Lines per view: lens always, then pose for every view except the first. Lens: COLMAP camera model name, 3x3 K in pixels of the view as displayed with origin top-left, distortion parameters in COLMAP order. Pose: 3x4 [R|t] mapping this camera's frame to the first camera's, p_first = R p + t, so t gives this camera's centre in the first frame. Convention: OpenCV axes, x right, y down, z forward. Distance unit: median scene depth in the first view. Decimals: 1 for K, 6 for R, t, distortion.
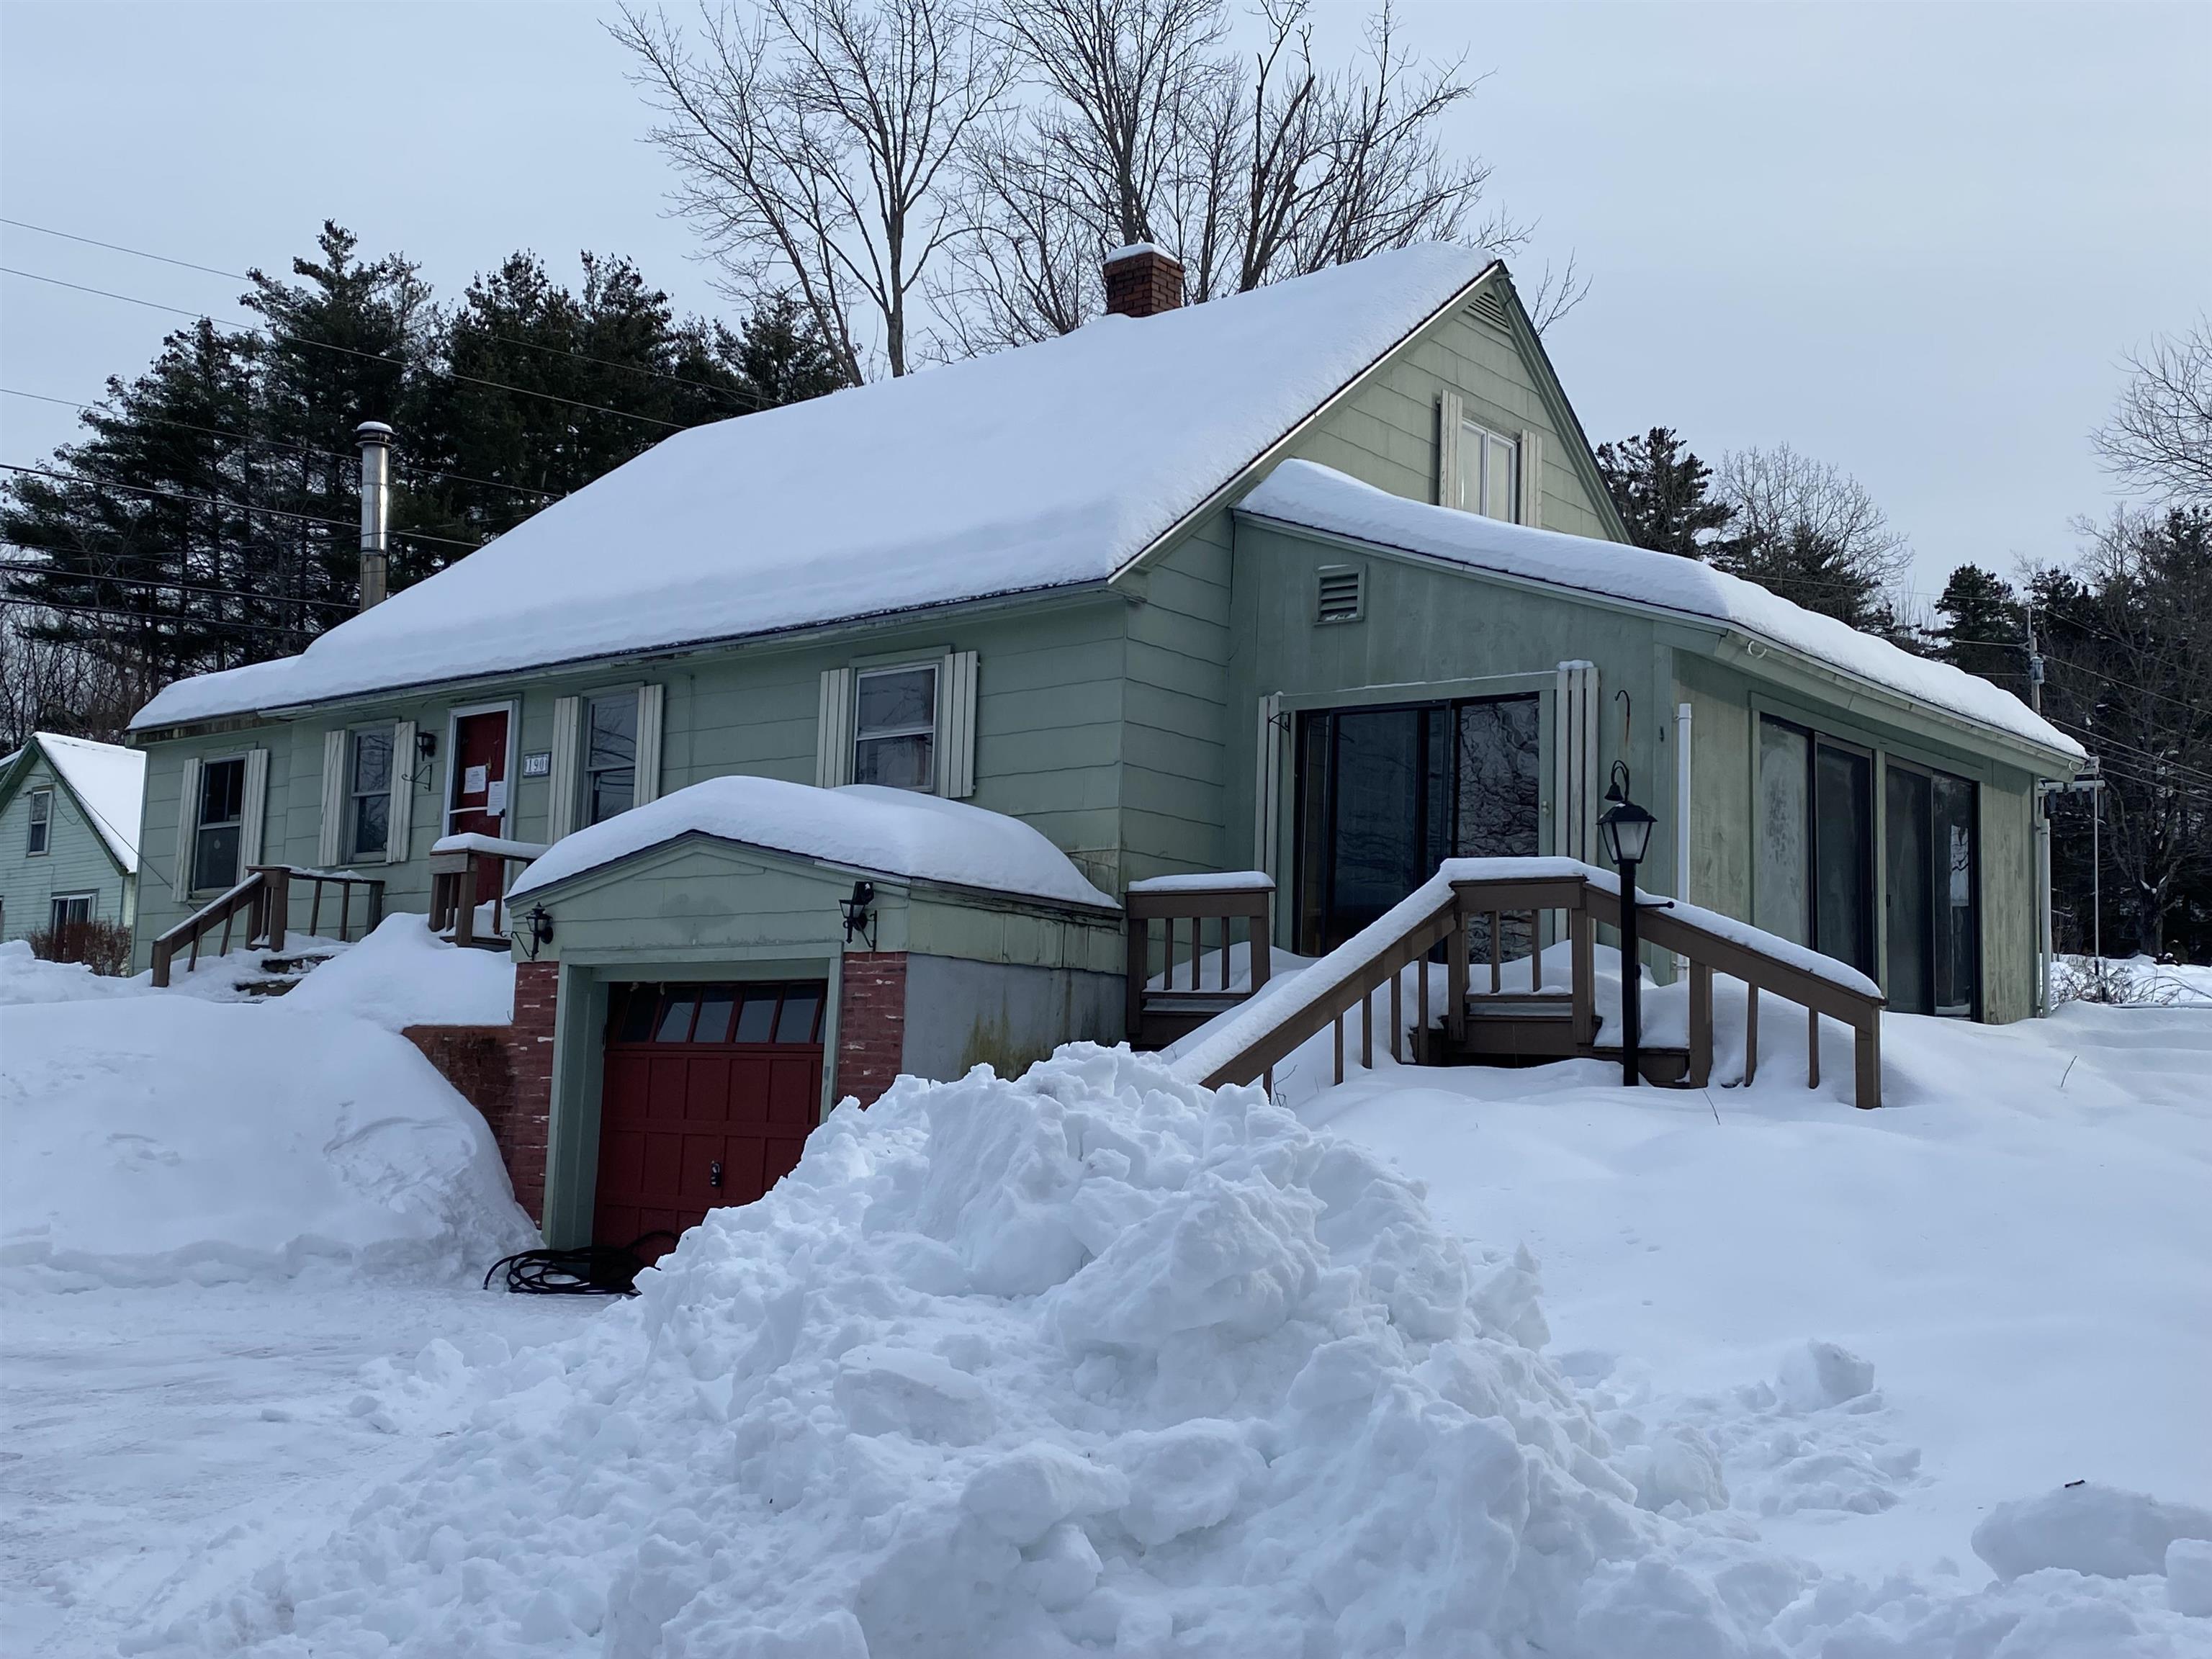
lens RADIAL K [[2252.2, 0, 1111.1], [0, 2252.2, 832.8], [0, 0, 1]] dist [0.234721, -0.864586]
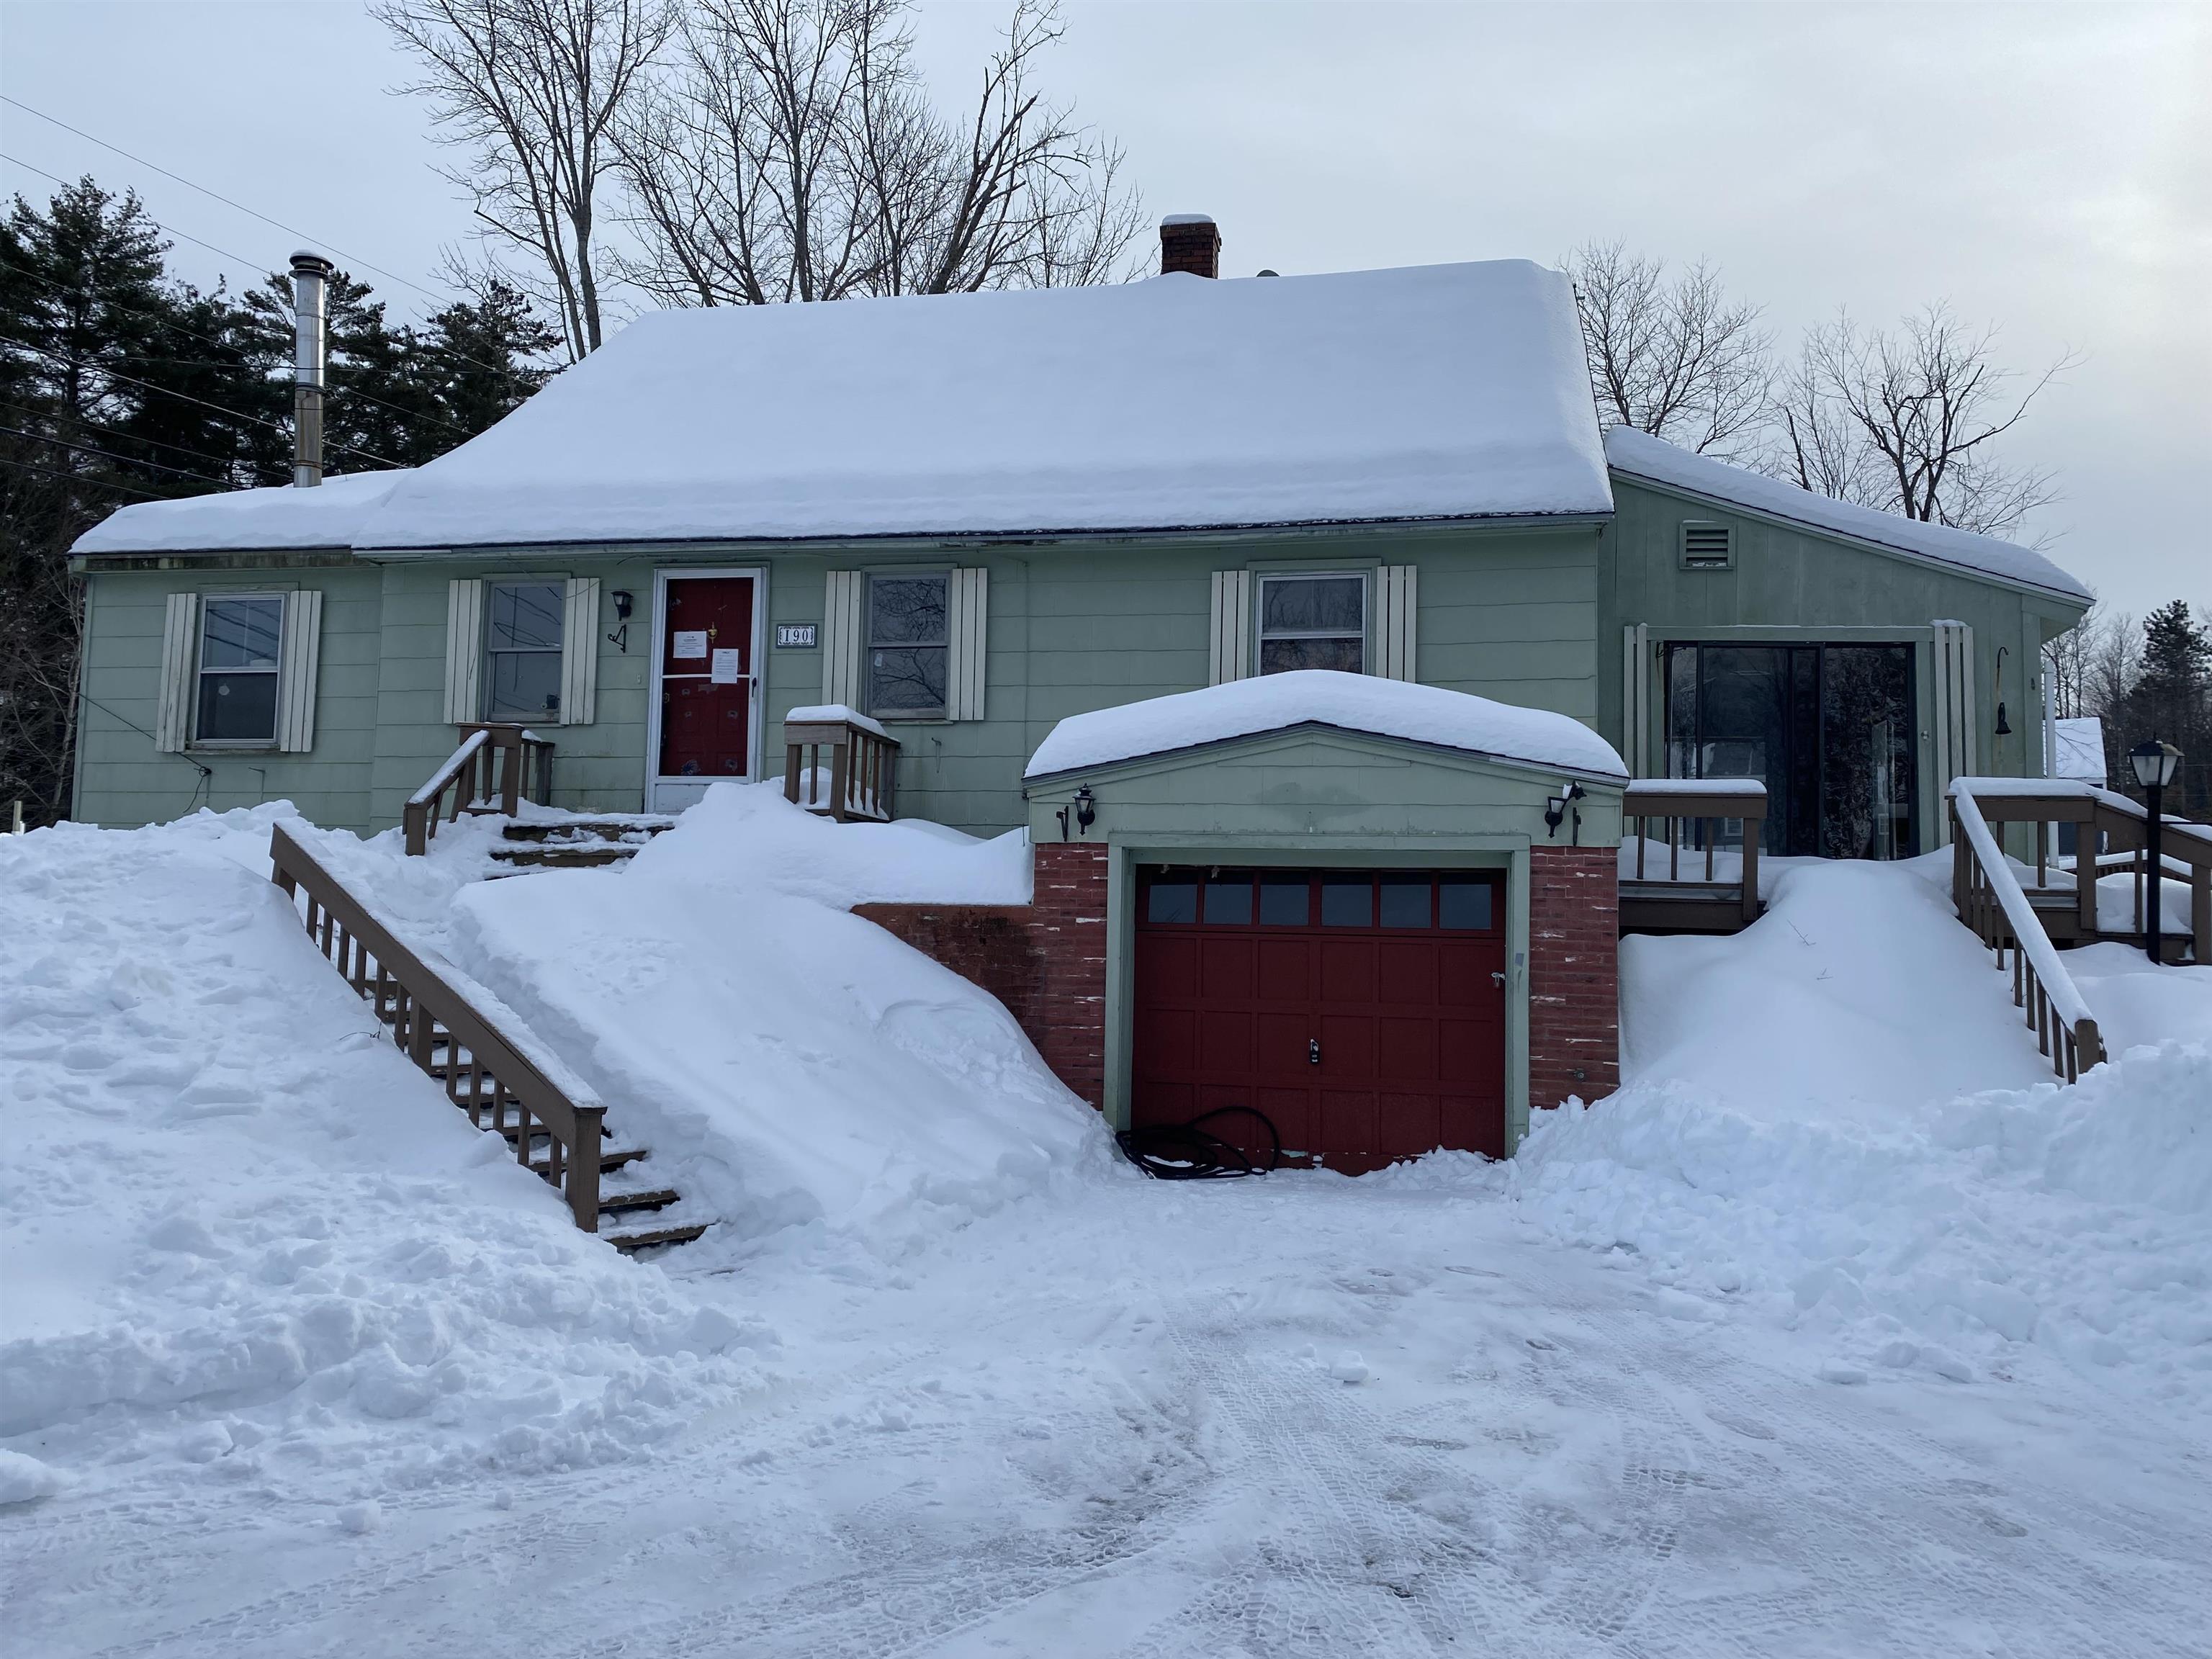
lens RADIAL K [[1703.2, 0, 1101.1], [0, 1703.2, 824.5], [0, 0, 1]] dist [0.079706, -0.105449]
pose [[0.886156, 0.021178, 0.462902, -0.580804], [-0.048354, 0.997728, 0.046922, 0.013042], [-0.460857, -0.063963, 0.885167, 0.332976]]
